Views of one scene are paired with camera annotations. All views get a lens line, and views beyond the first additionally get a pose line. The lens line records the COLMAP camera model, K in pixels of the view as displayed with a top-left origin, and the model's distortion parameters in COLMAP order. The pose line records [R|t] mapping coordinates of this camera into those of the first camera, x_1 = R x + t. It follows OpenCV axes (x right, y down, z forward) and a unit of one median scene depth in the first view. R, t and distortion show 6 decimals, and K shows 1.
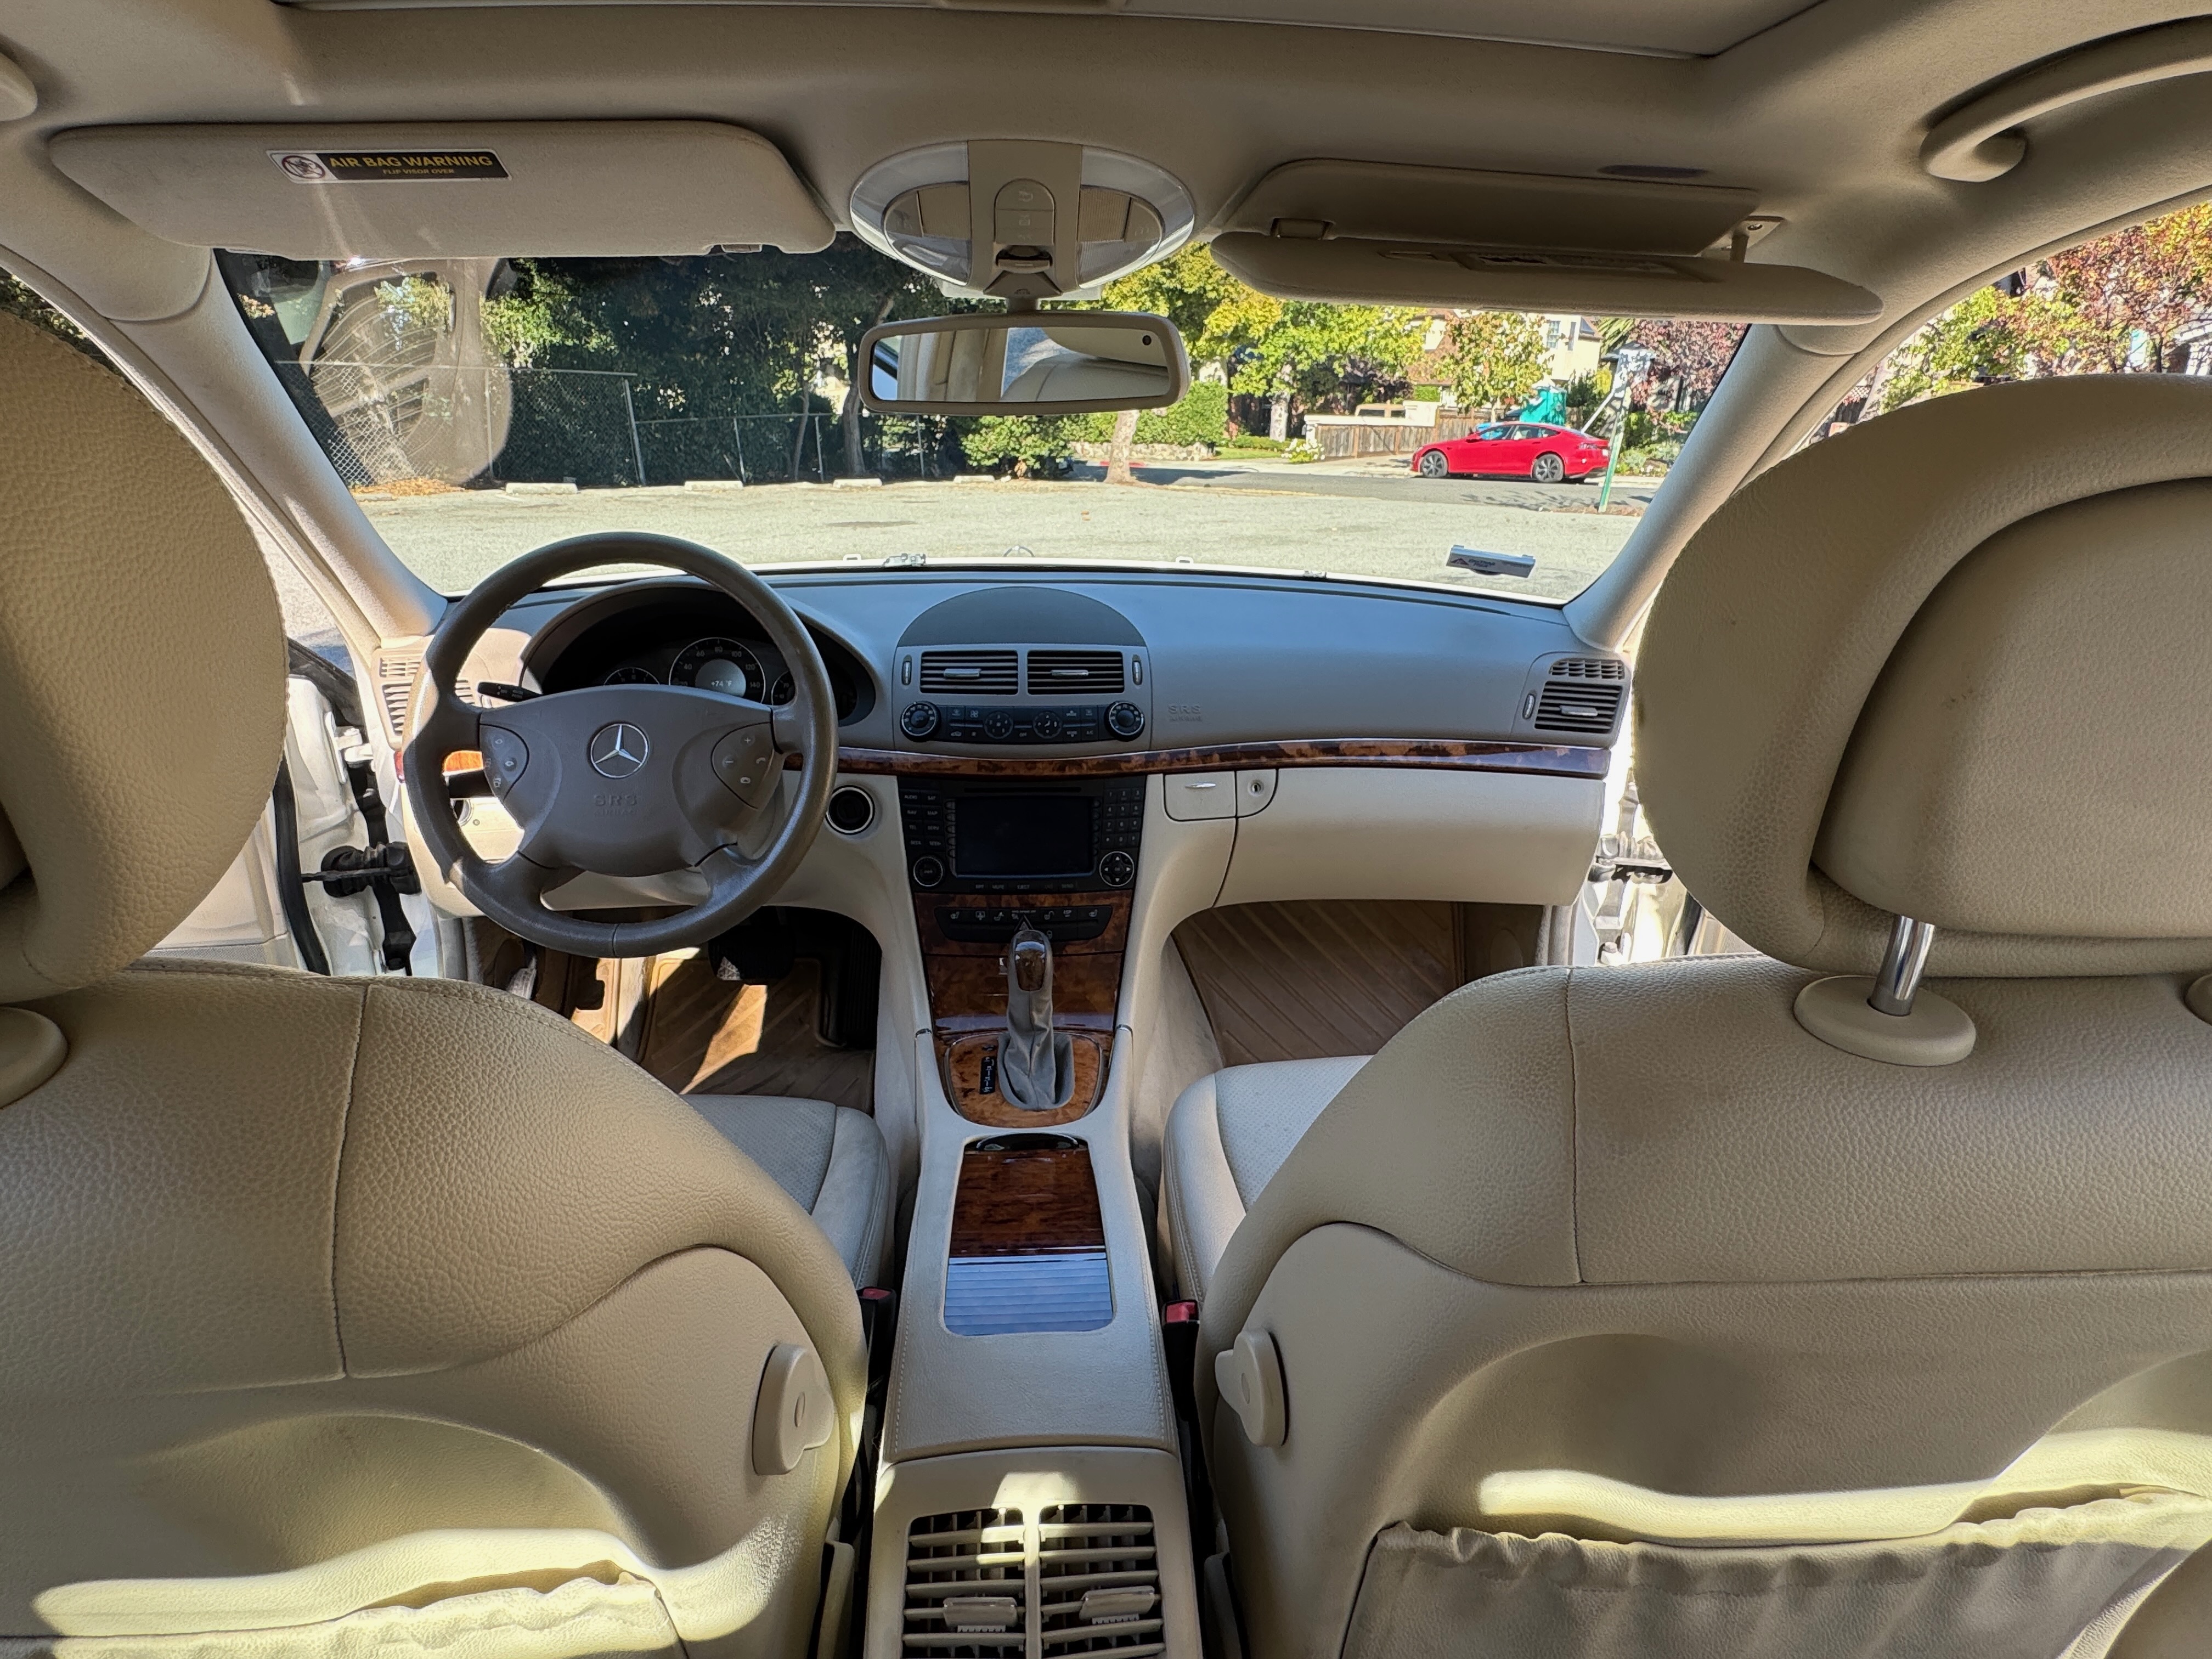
lens RADIAL K [[1171.5, 0, 1092.7], [0, 1171.5, 817.0], [0, 0, 1]] dist [-0.002108, -0.002271]
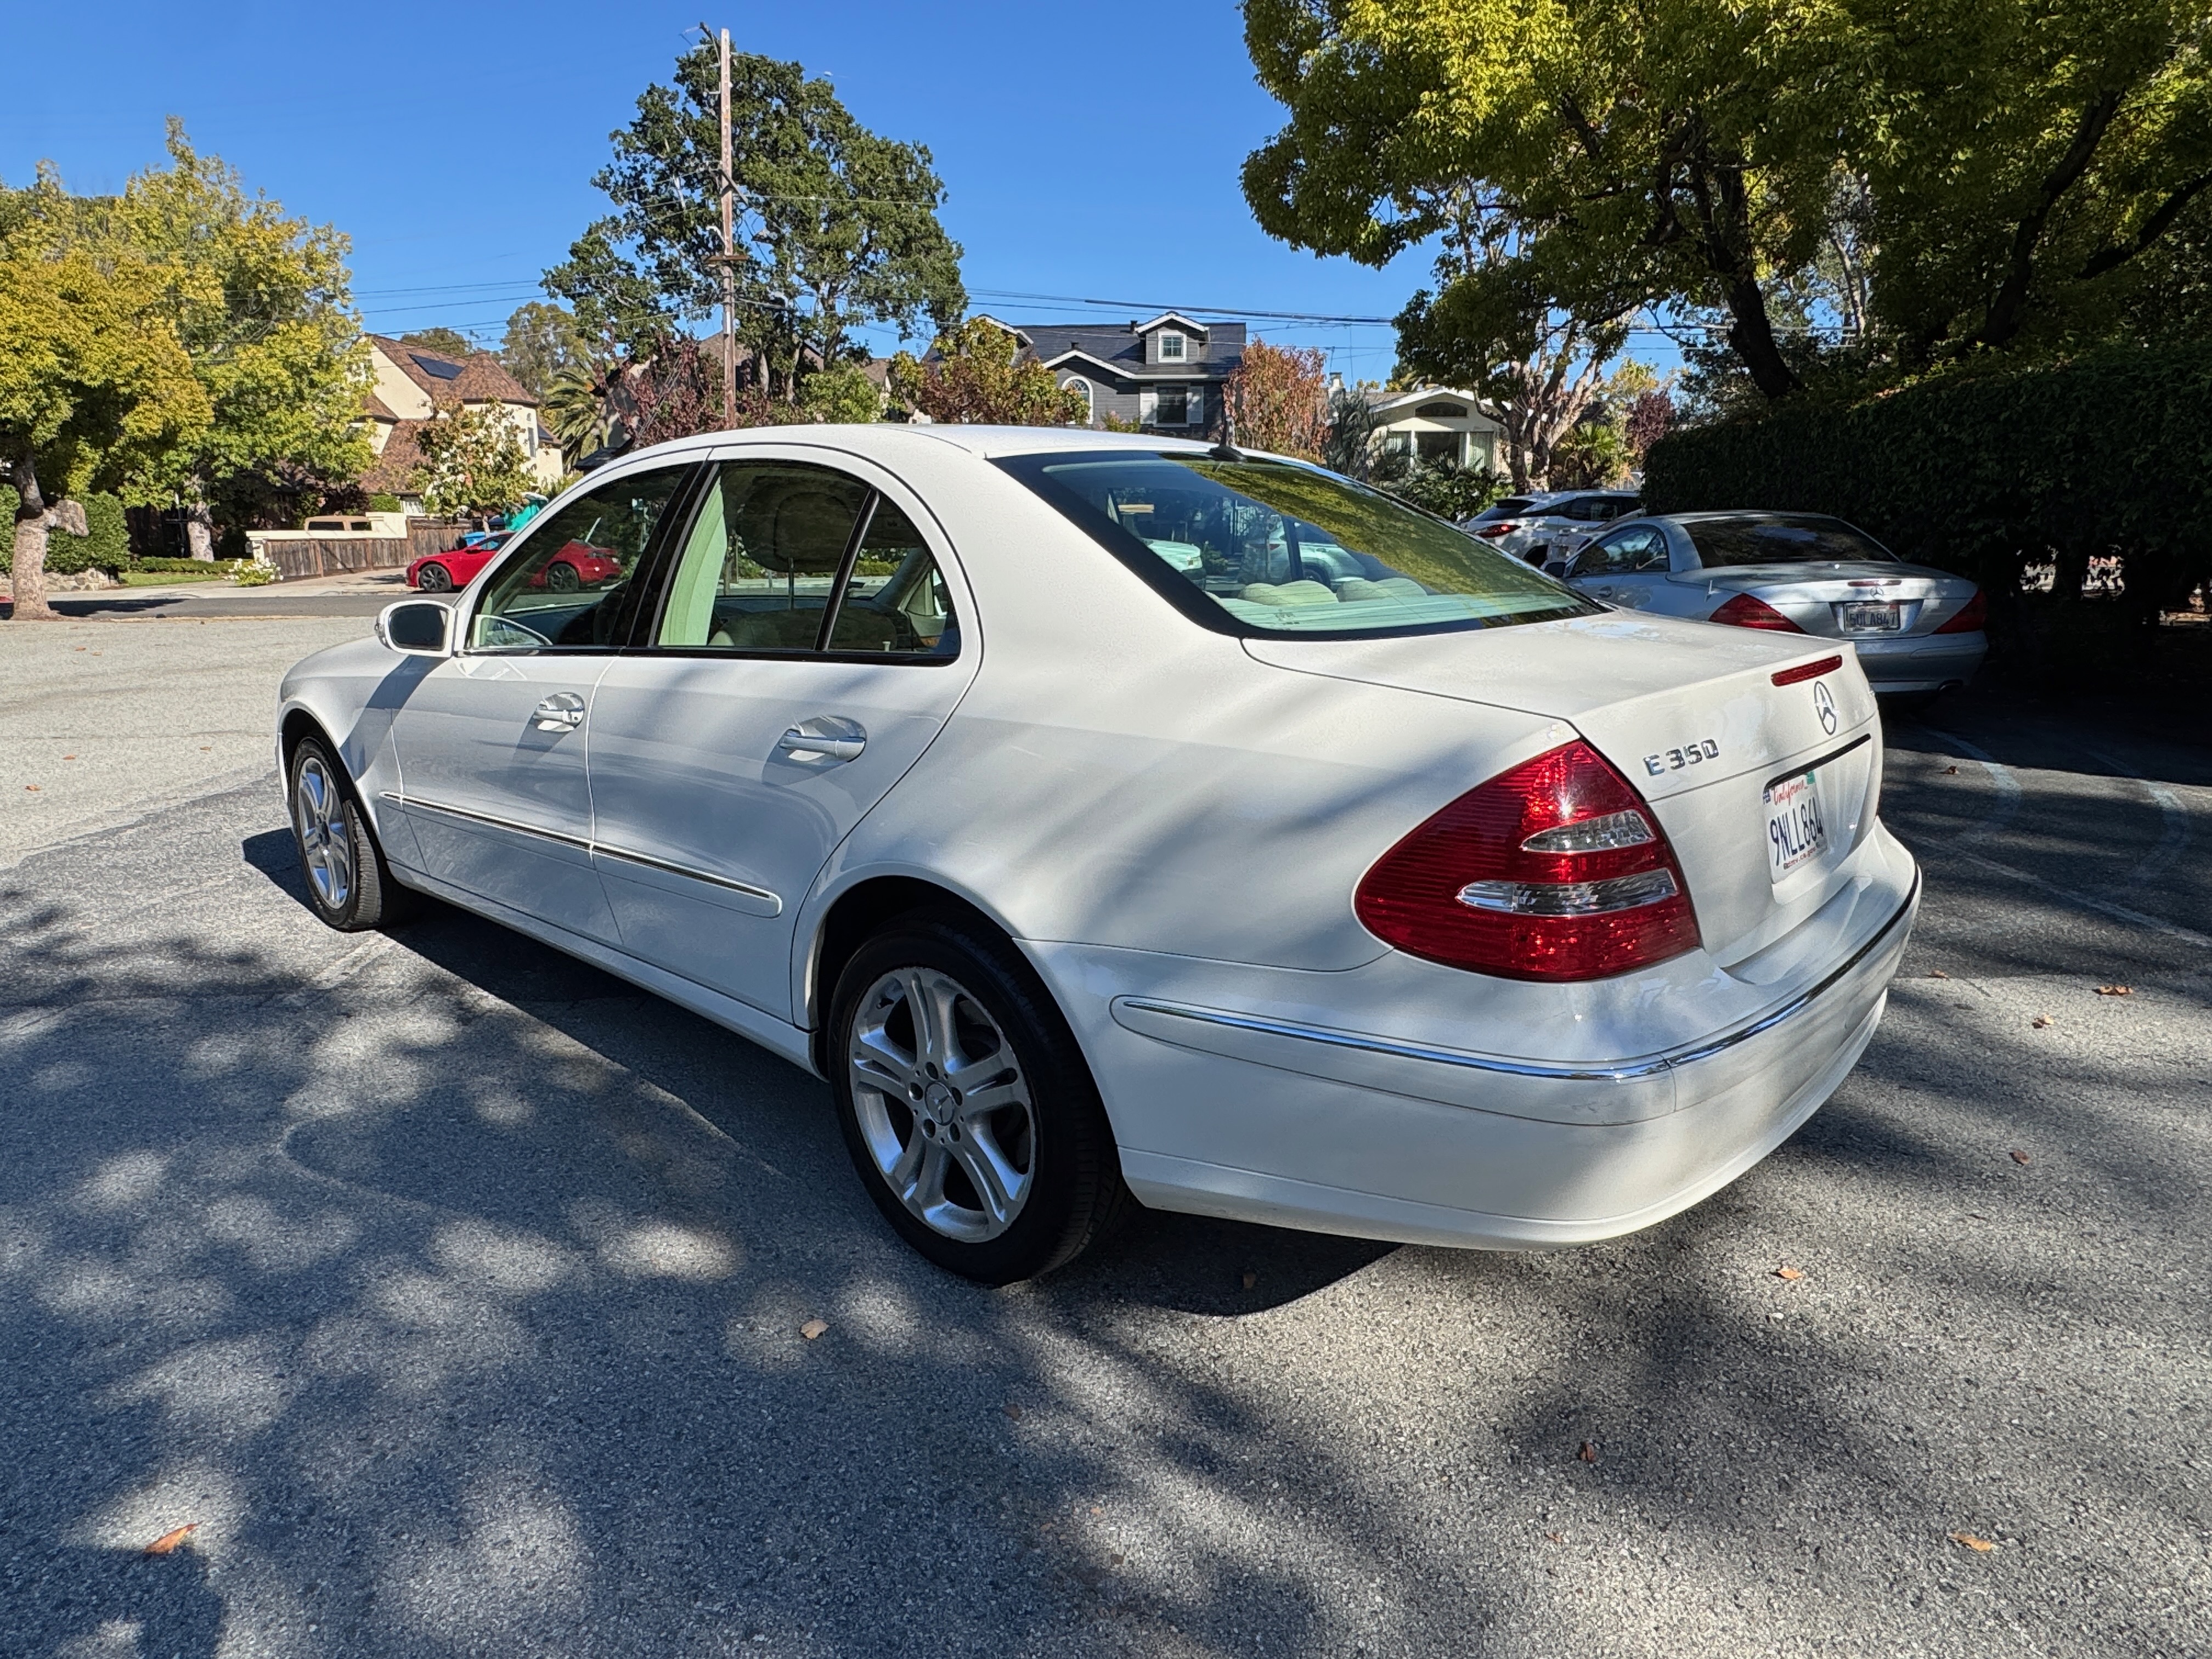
lens RADIAL K [[1313.2, 0, 1106.0], [0, 1313.2, 829.5], [0, 0, 1]] dist [-0.007240, -0.000737]
pose [[0.712512, -0.176574, 0.679079, -0.087400], [0.244063, 0.969751, -0.003925, 0.030124], [-0.657845, 0.168534, 0.734054, -0.091971]]
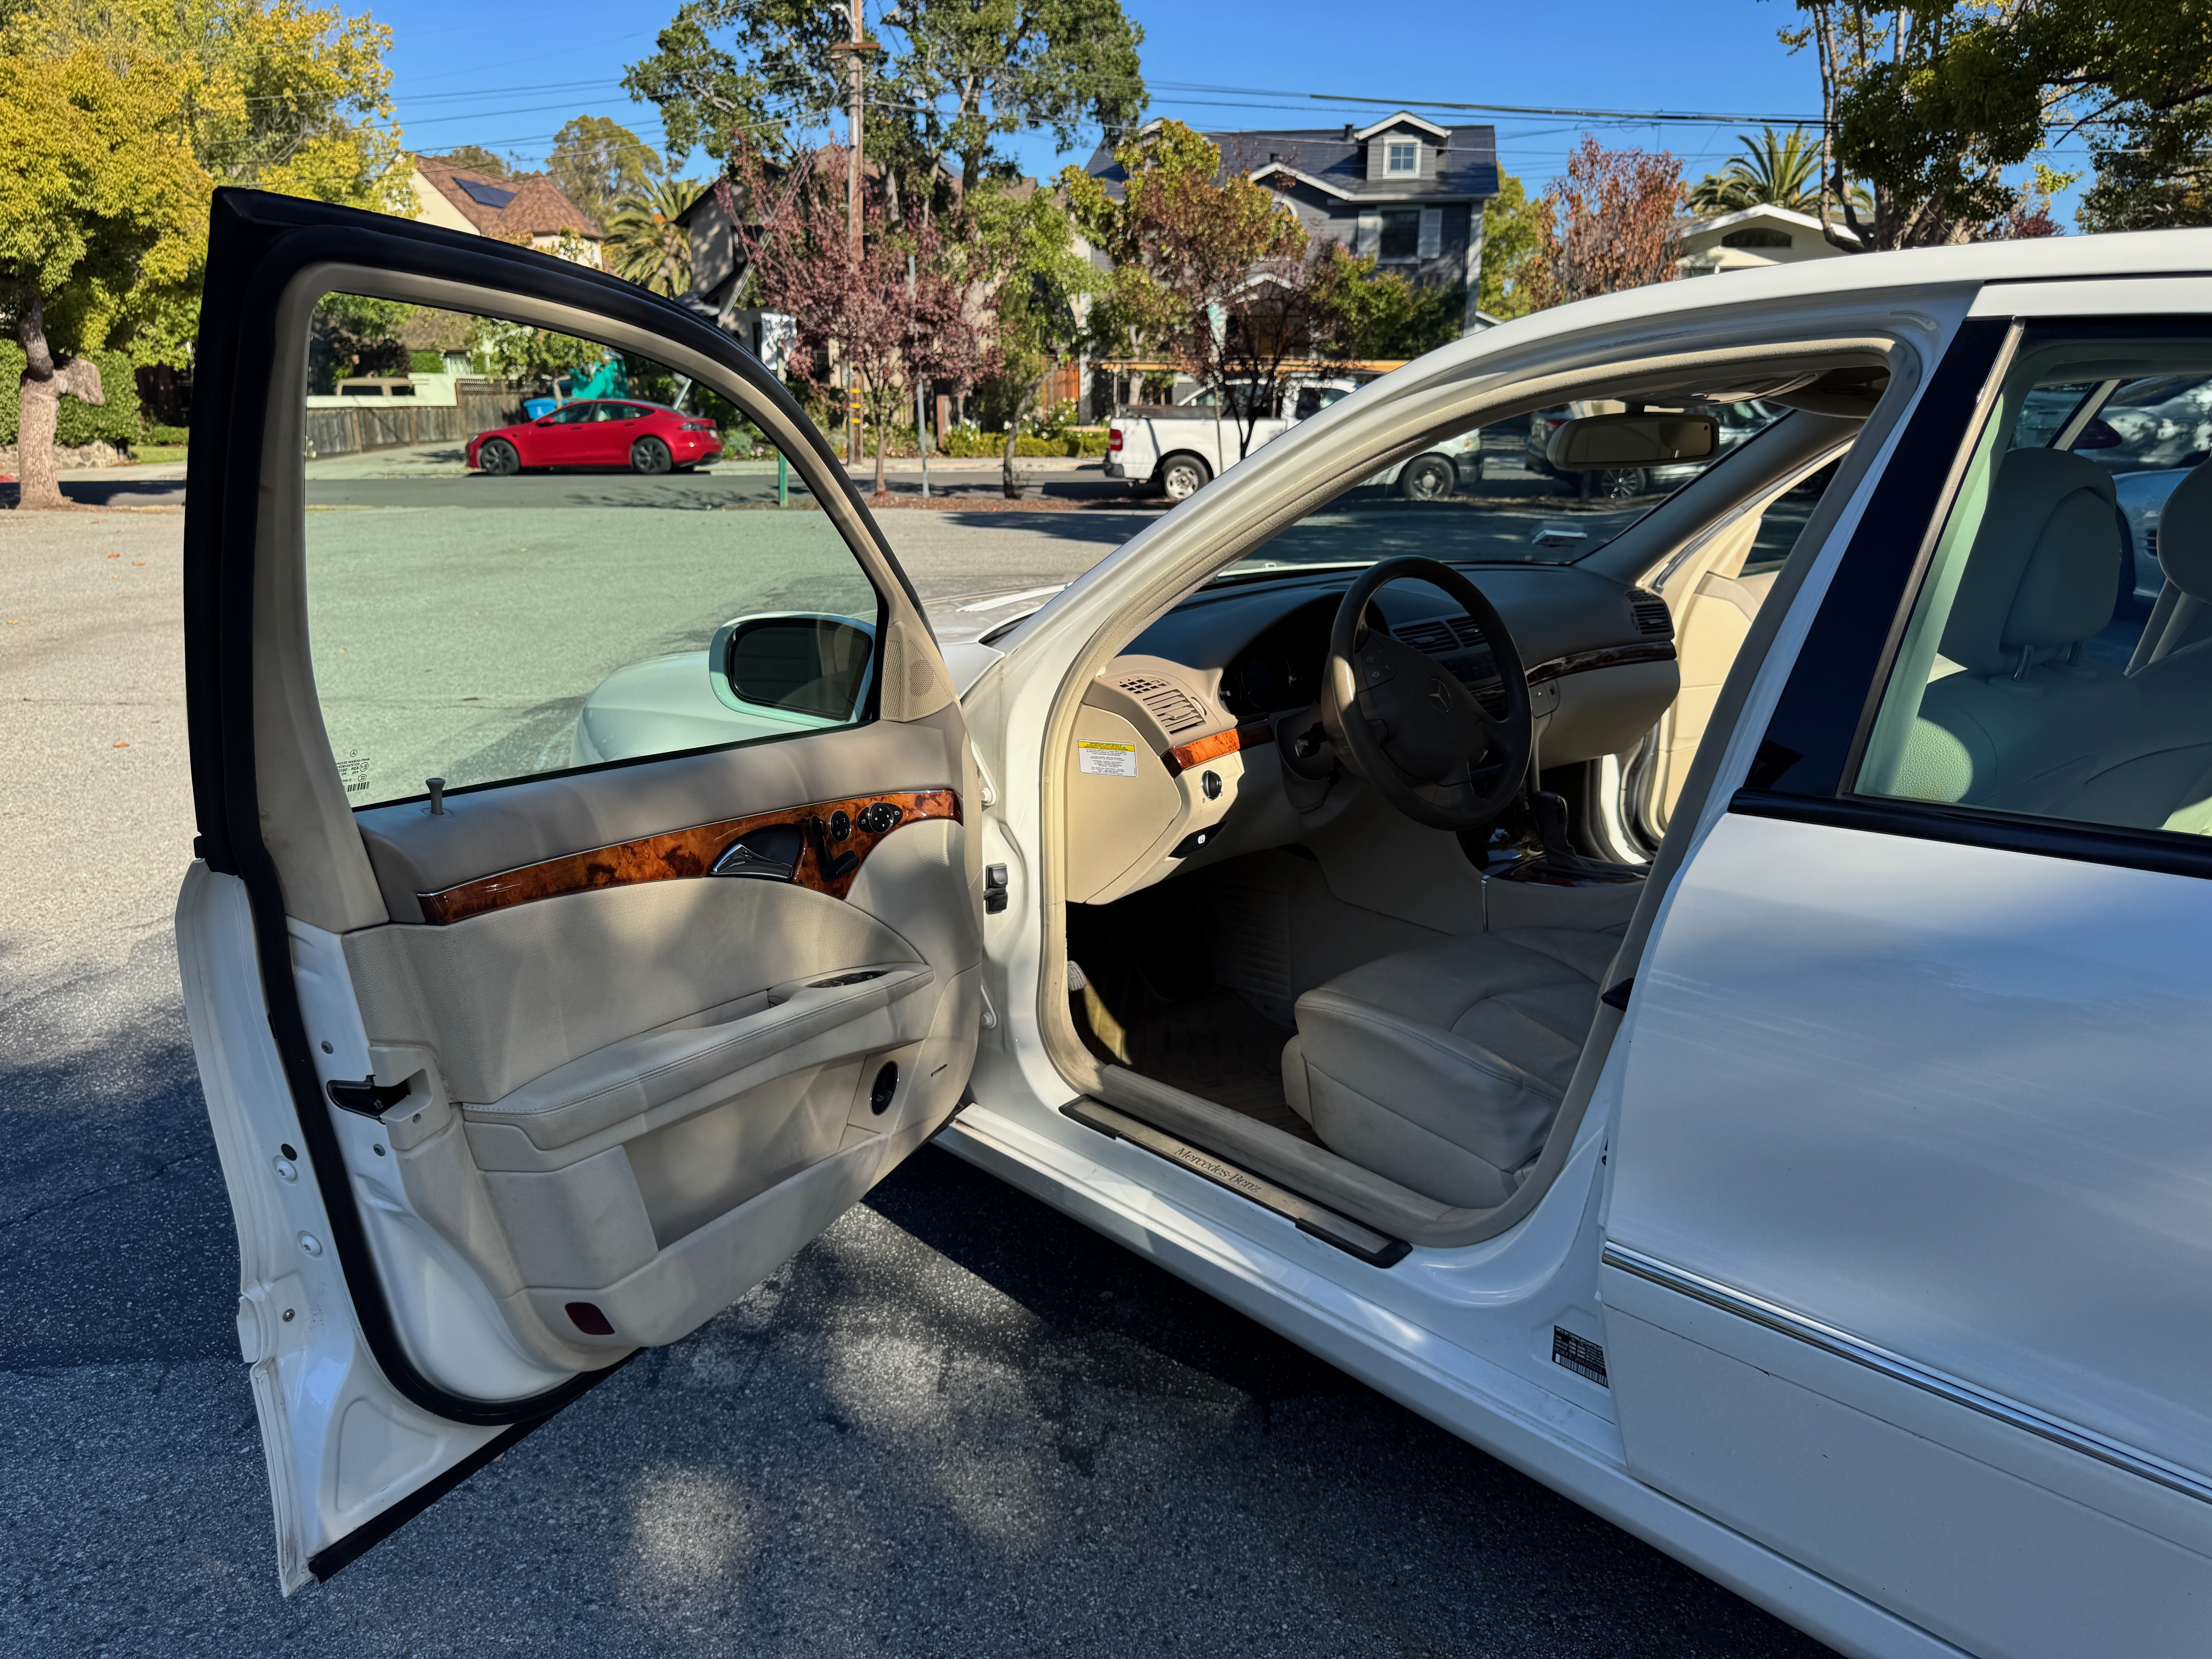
lens RADIAL K [[1592.4, 0, 1092.6], [0, 1592.4, 849.3], [0, 0, 1]] dist [0.000838, -0.006429]
pose [[0.778660, -0.191177, 0.597611, -0.088860], [0.219172, 0.975328, 0.026438, -0.001069], [-0.587921, 0.110394, 0.801350, -0.012895]]
